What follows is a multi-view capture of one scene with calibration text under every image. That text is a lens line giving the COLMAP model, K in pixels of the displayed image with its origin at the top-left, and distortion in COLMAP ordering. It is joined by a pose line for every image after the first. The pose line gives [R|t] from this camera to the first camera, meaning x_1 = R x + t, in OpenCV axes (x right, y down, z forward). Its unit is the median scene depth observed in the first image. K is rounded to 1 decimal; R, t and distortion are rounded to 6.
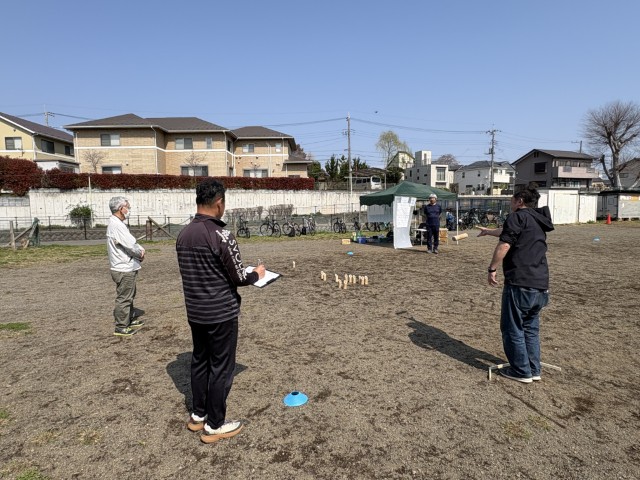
lens RADIAL K [[384.1, 0, 309.7], [0, 384.1, 236.7], [0, 0, 1]] dist [0.003374, 0.002793]
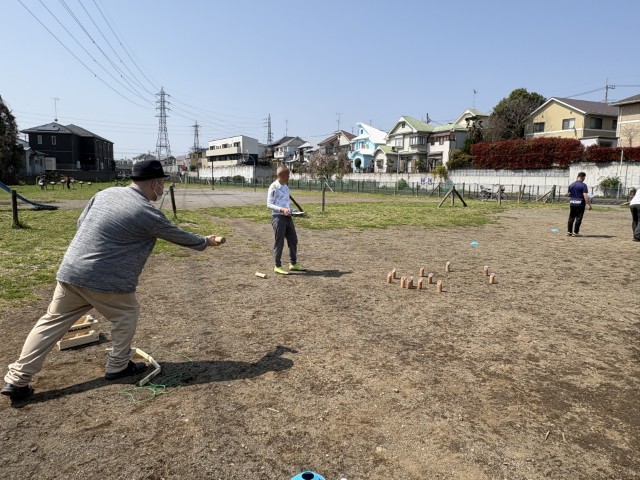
lens RADIAL K [[462.8, 0, 302.1], [0, 462.8, 241.5], [0, 0, 1]] dist [-0.024027, 0.015667]
pose [[0.361817, 0.144178, -0.921033, 0.253416], [-0.090391, 0.988739, 0.119267, 0.018812], [0.927857, 0.040100, 0.370775, -0.237508]]
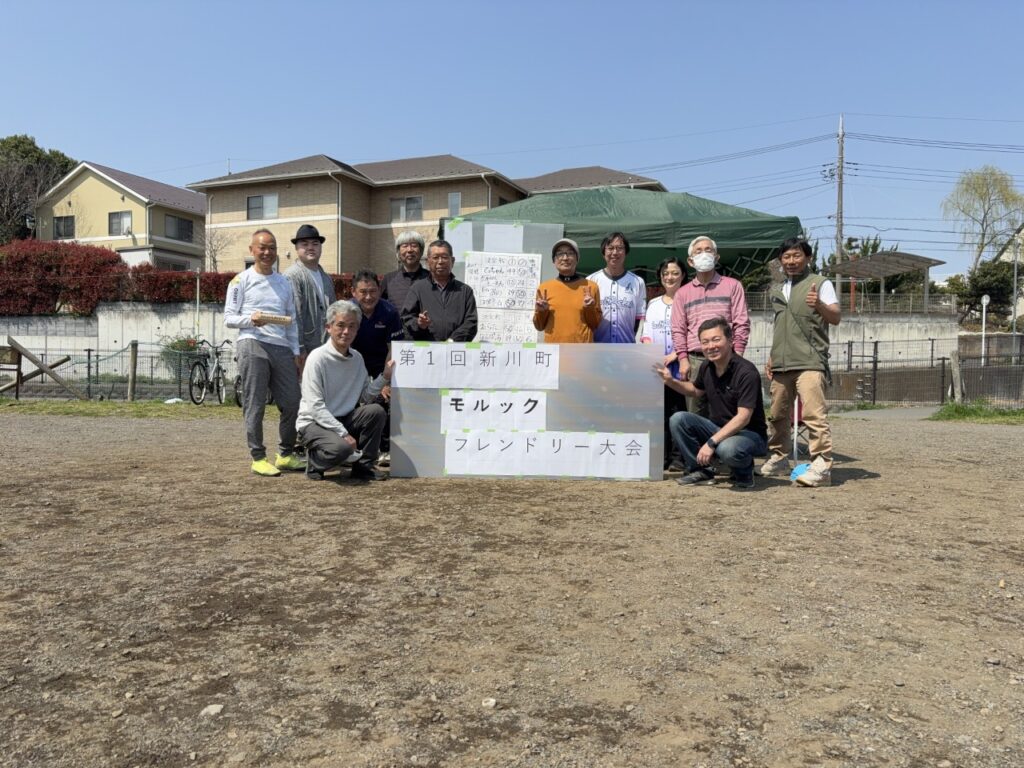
lens RADIAL K [[778.1, 0, 513.9], [0, 778.1, 388.4], [0, 0, 1]] dist [0.034616, -0.028103]
pose [[0.919373, 0.036258, -0.391713, 0.148169], [-0.056790, 0.997546, -0.040952, 0.000752], [0.389266, 0.059896, 0.919176, 0.194021]]
